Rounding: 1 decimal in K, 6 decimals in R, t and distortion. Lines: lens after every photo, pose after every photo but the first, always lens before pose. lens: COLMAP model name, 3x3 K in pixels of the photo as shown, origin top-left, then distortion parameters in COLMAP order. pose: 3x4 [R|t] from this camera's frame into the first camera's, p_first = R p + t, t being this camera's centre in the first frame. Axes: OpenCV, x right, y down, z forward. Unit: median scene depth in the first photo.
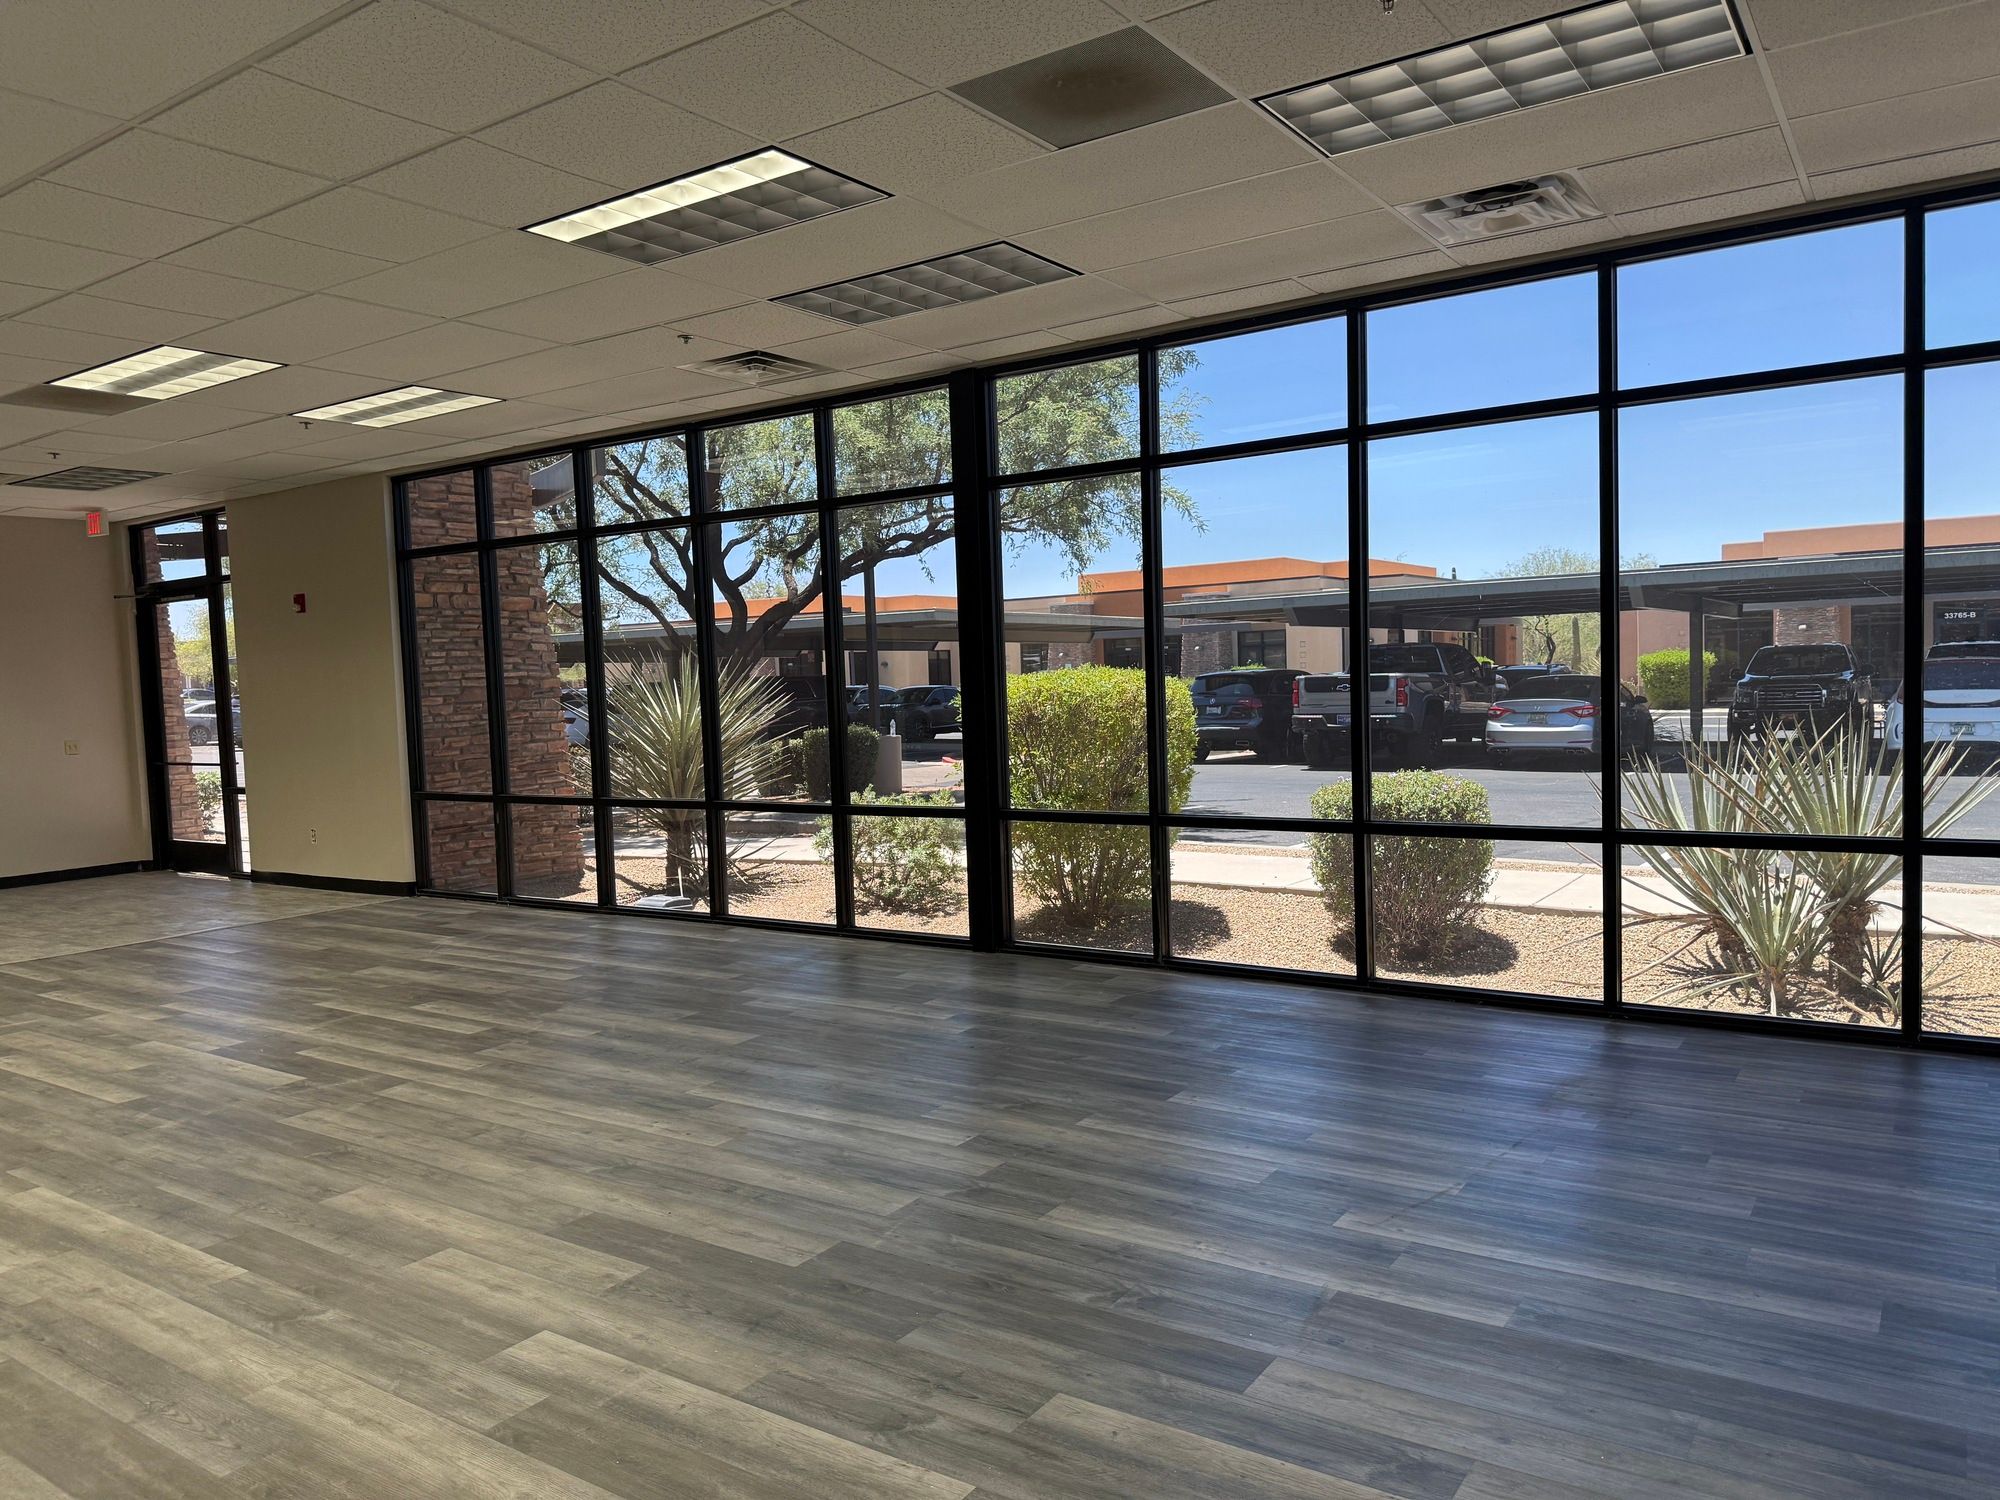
lens RADIAL K [[1412.5, 0, 979.6], [0, 1412.5, 757.1], [0, 0, 1]] dist [0.065188, -0.082565]
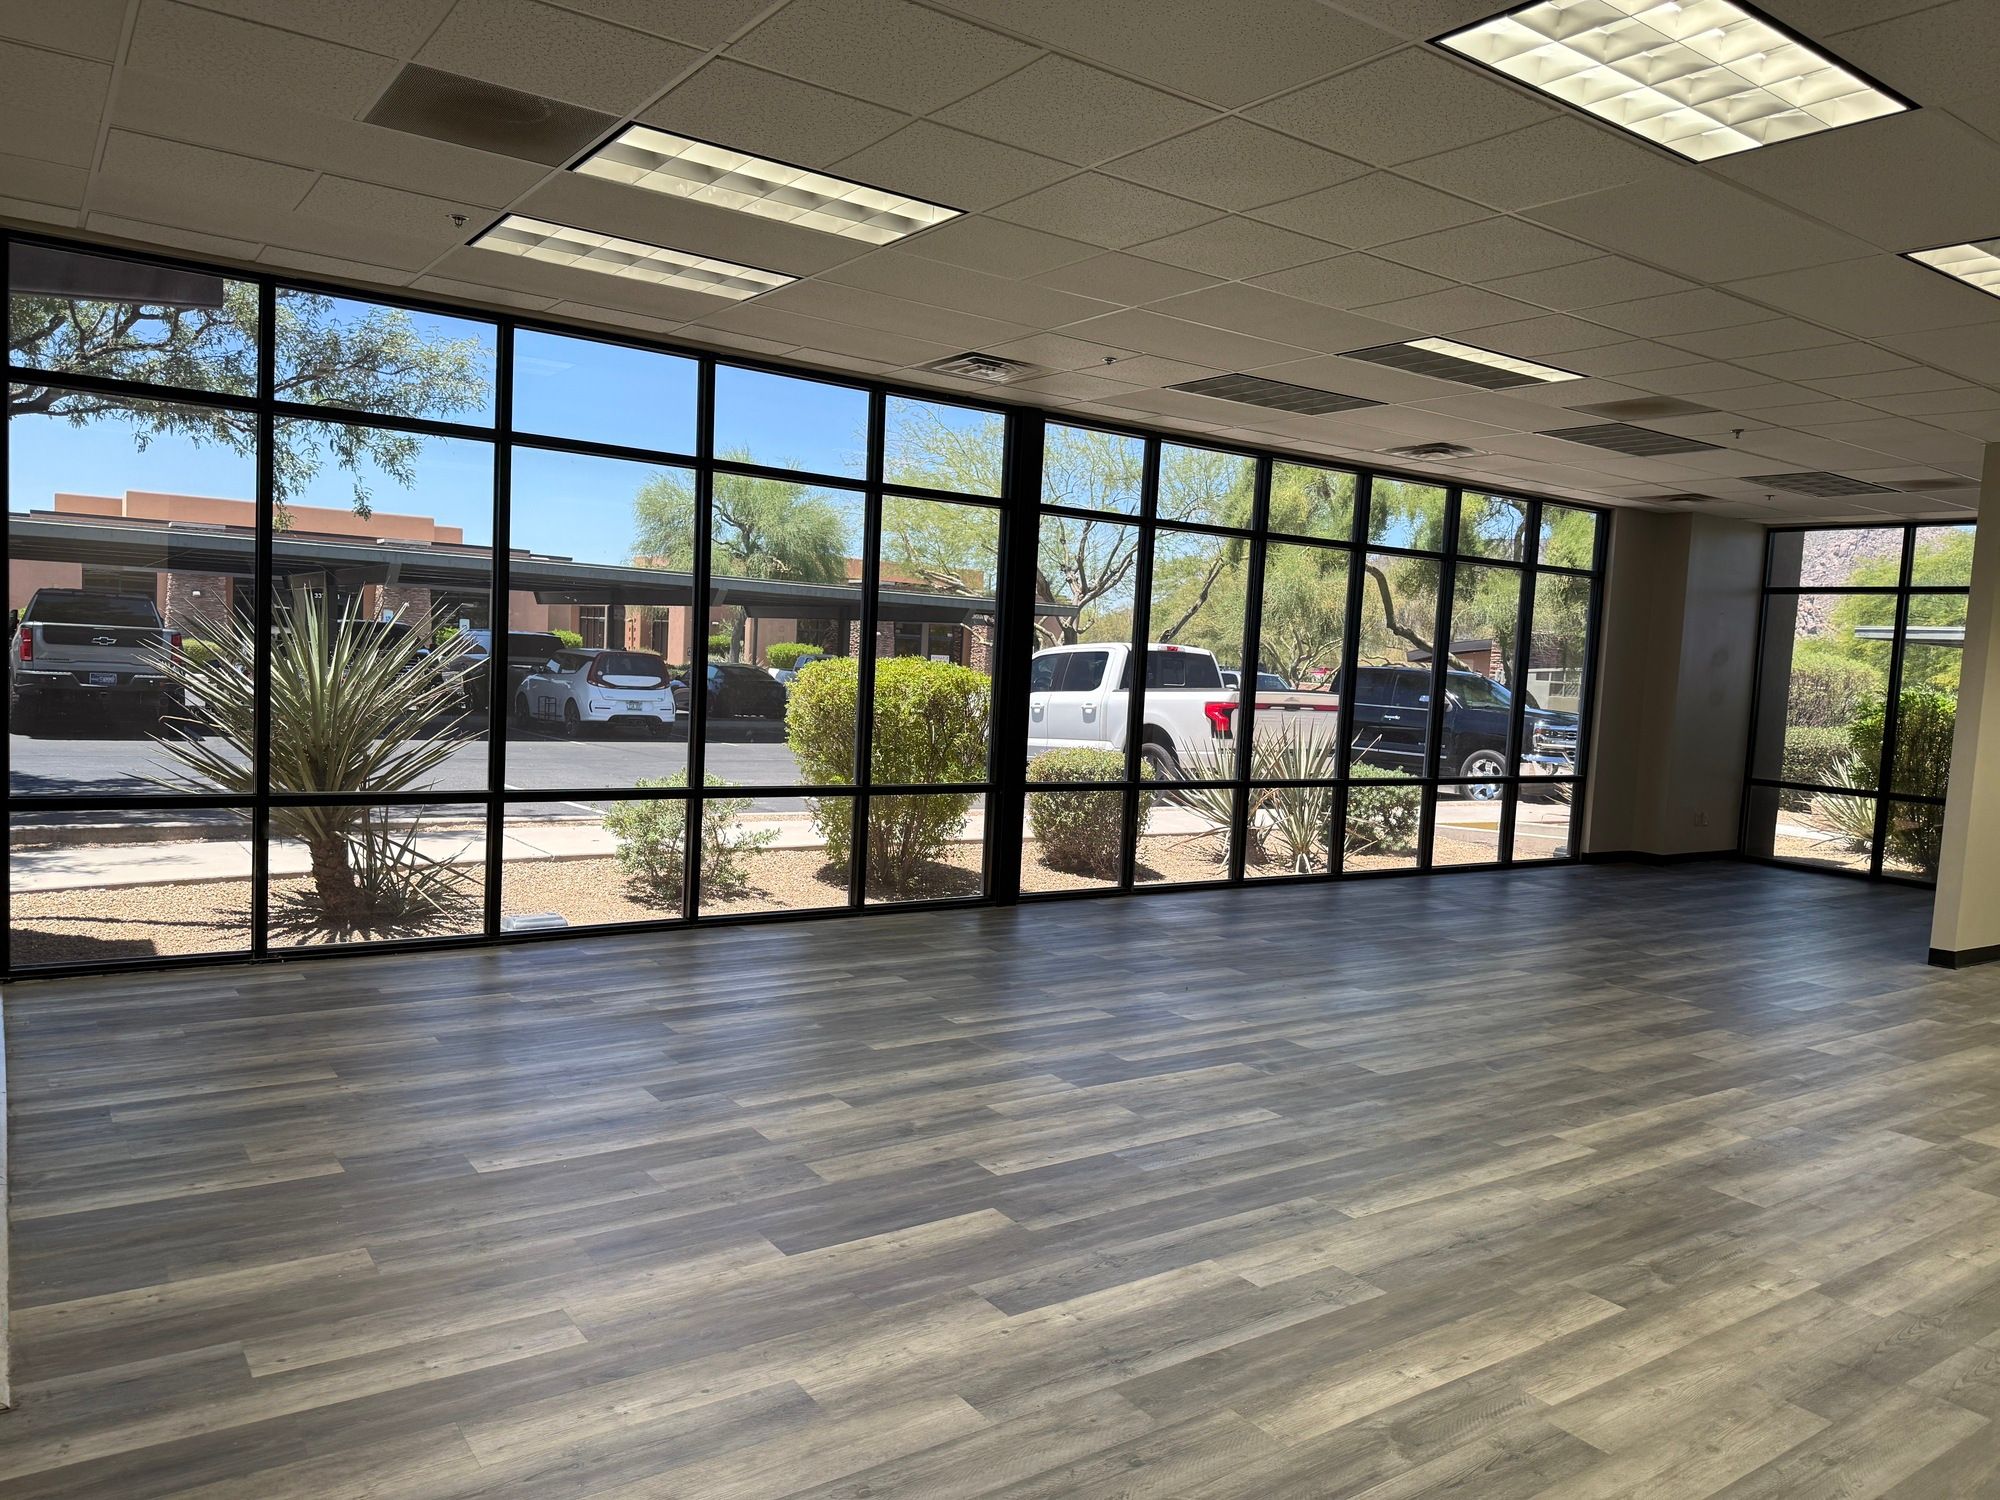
lens RADIAL K [[1412.5, 0, 979.6], [0, 1412.5, 757.1], [0, 0, 1]] dist [0.065188, -0.082565]
pose [[0.345813, -0.020144, 0.938087, -1.806525], [-0.009931, 0.999635, 0.025127, -0.024054], [-0.938251, -0.018006, 0.345486, 0.998766]]
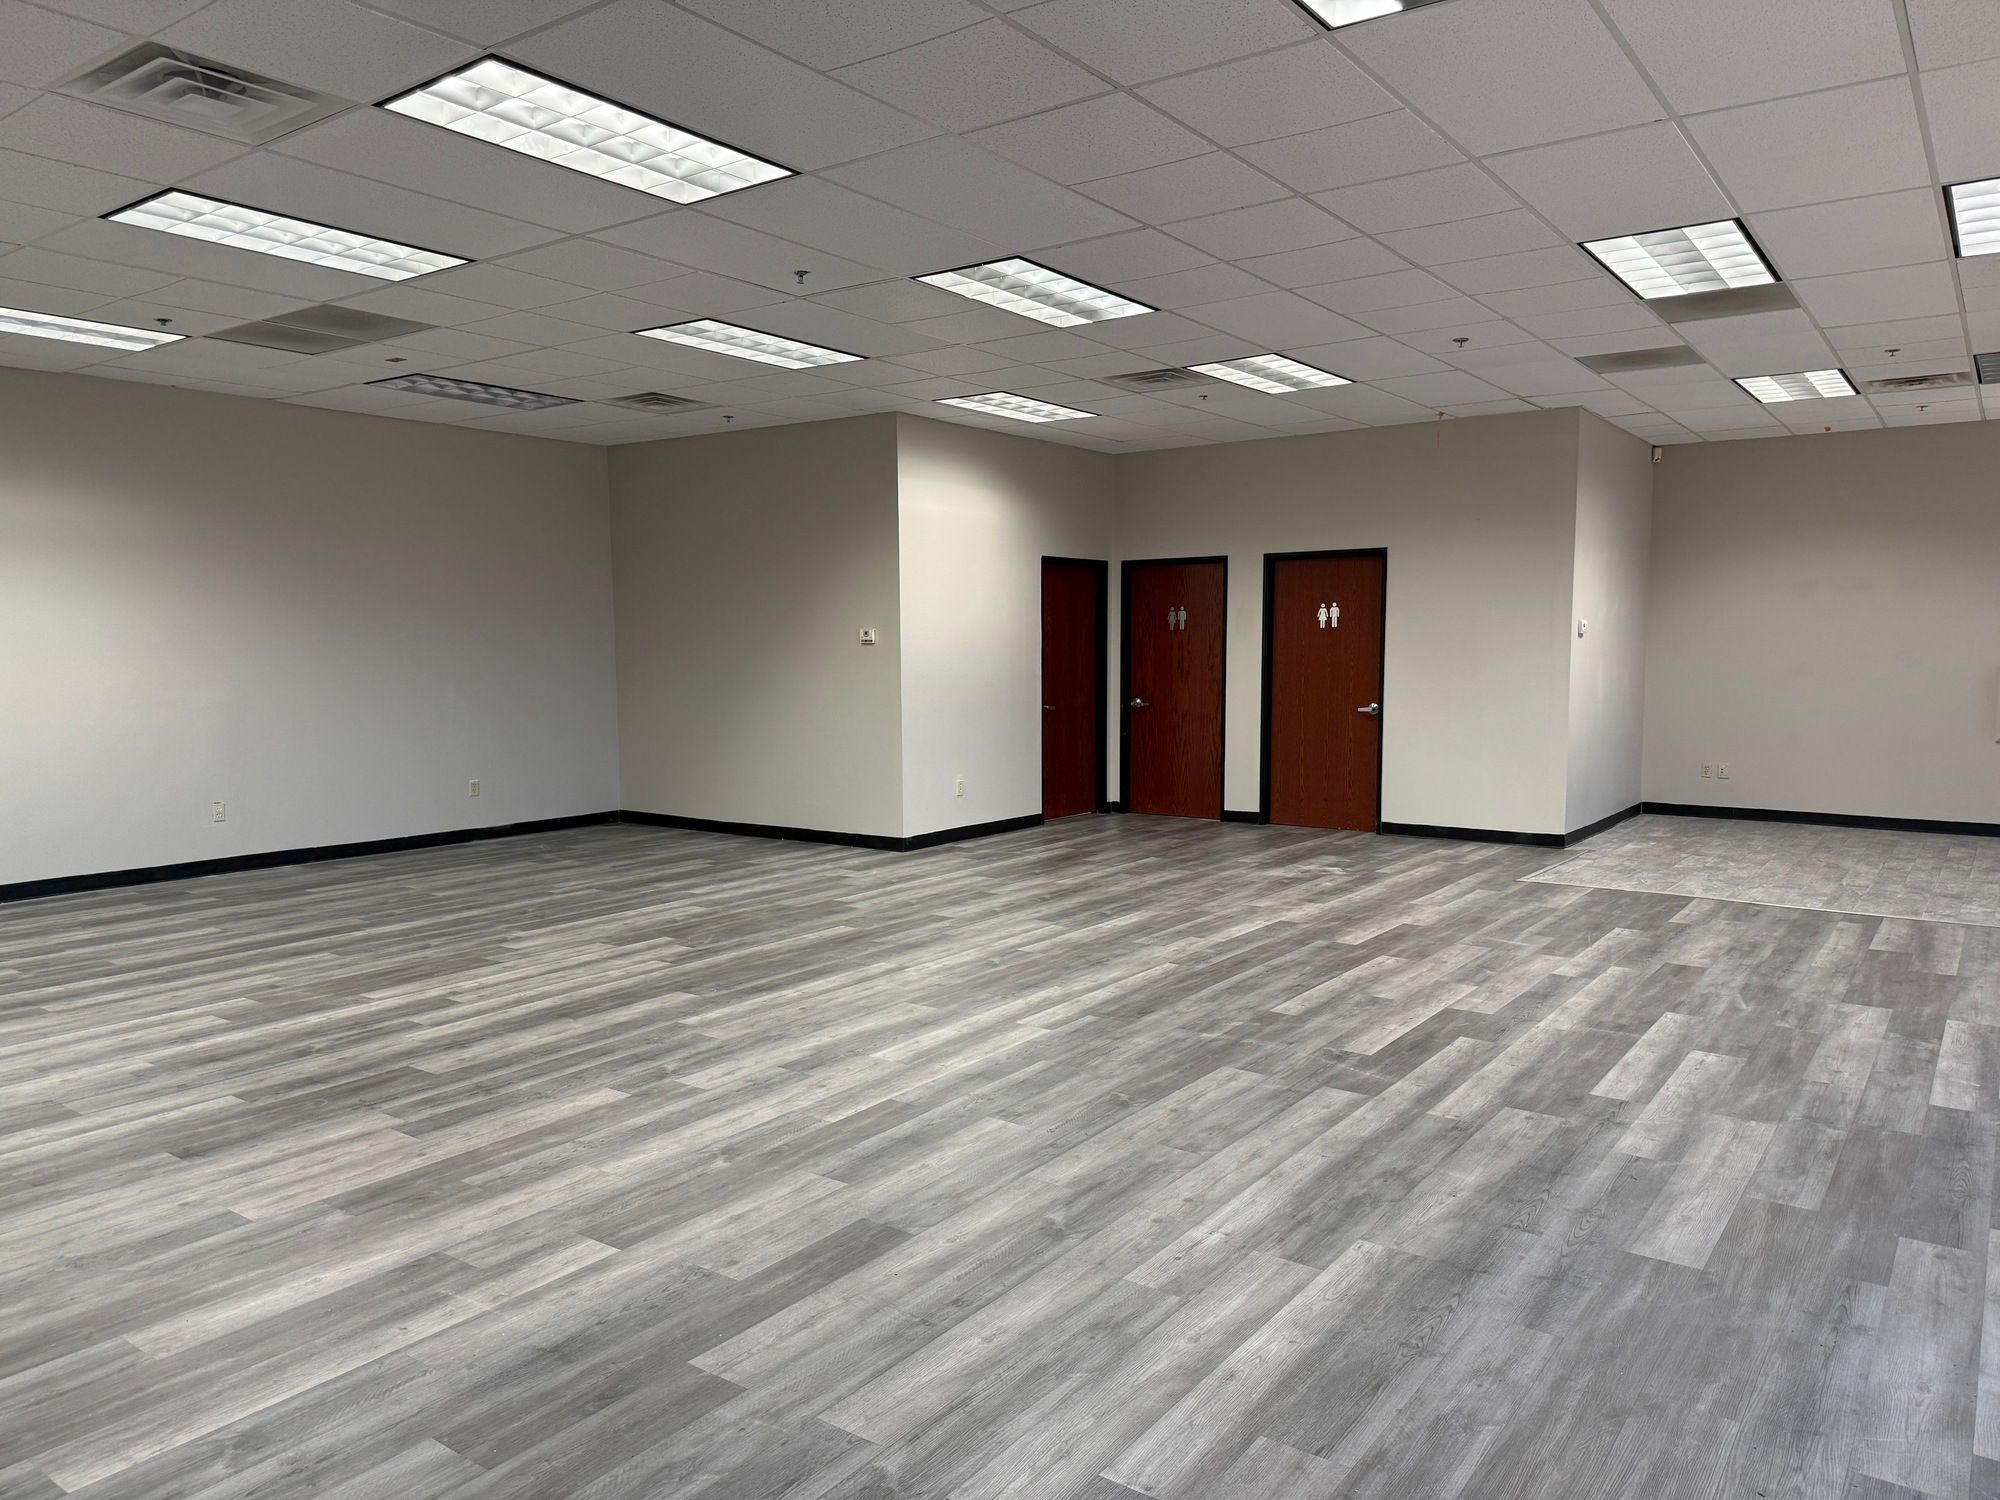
lens RADIAL K [[1372.5, 0, 1000.0], [0, 1372.5, 750.0], [0, 0, 1]] dist [0.141018, -0.255047]
pose [[-0.015209, 0.116739, -0.993046, 0.496313], [-0.054839, 0.991569, 0.117405, -0.079570], [0.998379, 0.056243, -0.008679, 0.913540]]
